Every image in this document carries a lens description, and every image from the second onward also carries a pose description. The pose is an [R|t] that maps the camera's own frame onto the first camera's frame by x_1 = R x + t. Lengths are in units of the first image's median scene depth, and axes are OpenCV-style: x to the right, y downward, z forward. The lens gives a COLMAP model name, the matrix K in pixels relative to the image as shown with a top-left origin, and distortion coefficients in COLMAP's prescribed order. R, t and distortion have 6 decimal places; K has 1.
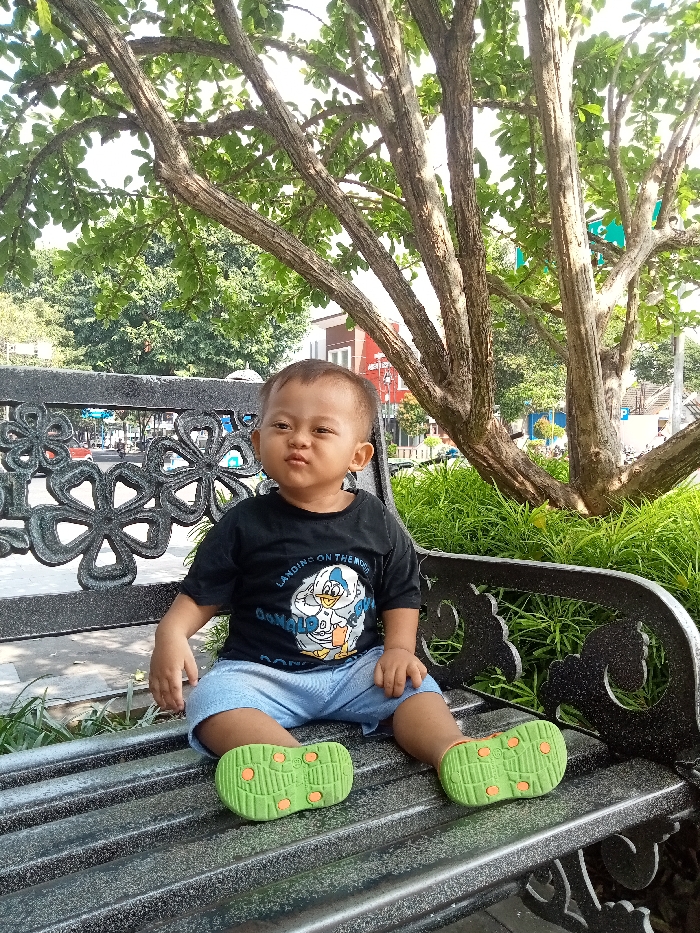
lens RADIAL K [[690.0, 0, 350.0], [0, 690.0, 466.5], [0, 0, 1]] dist [-0.001915, 0.001015]
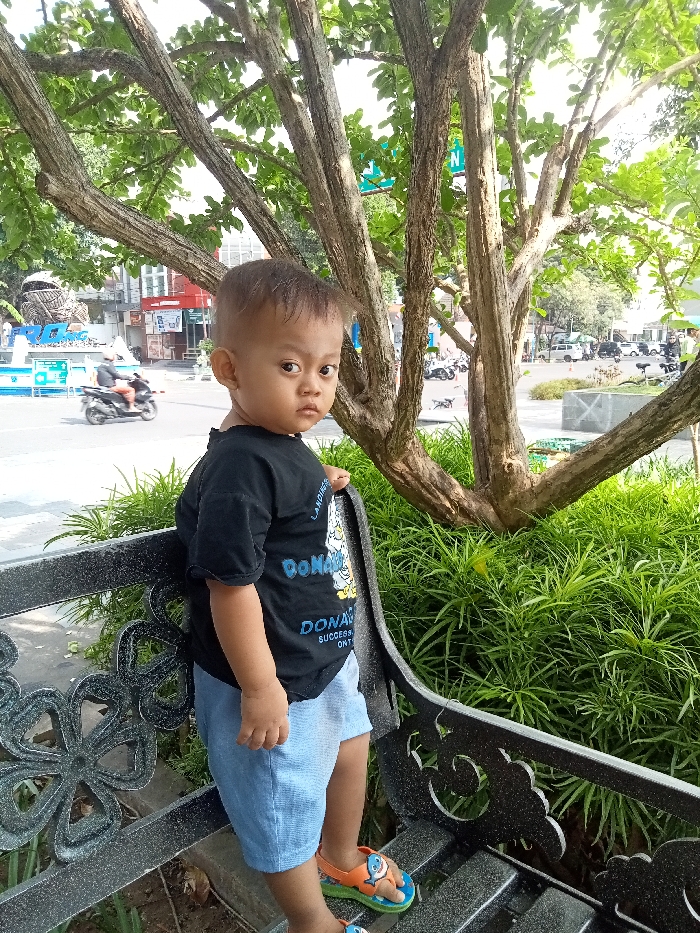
lens RADIAL K [[690.0, 0, 350.0], [0, 690.0, 466.5], [0, 0, 1]] dist [-0.001915, 0.001015]
pose [[0.967843, -0.047437, 0.247043, -0.108355], [0.012145, 0.989725, 0.142468, -0.159932], [-0.251263, -0.134887, 0.958474, 0.108254]]
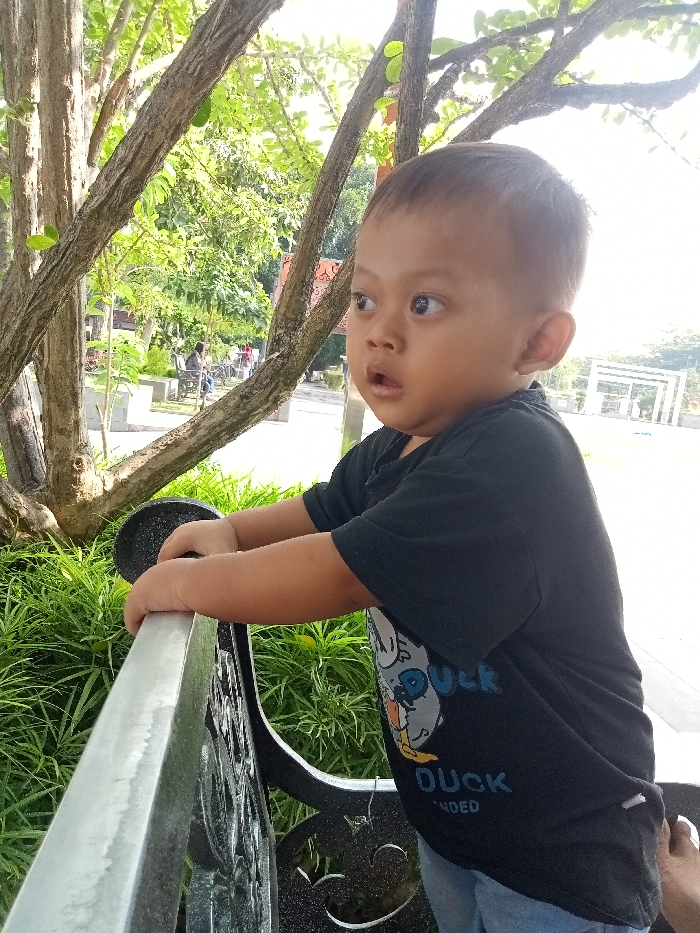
lens RADIAL K [[690.0, 0, 350.0], [0, 690.0, 466.5], [0, 0, 1]] dist [-0.001915, 0.001015]
pose [[0.398286, -0.069808, 0.914601, -0.246355], [-0.094363, 0.988691, 0.116556, -0.134286], [-0.912395, -0.132727, 0.387195, 0.404859]]
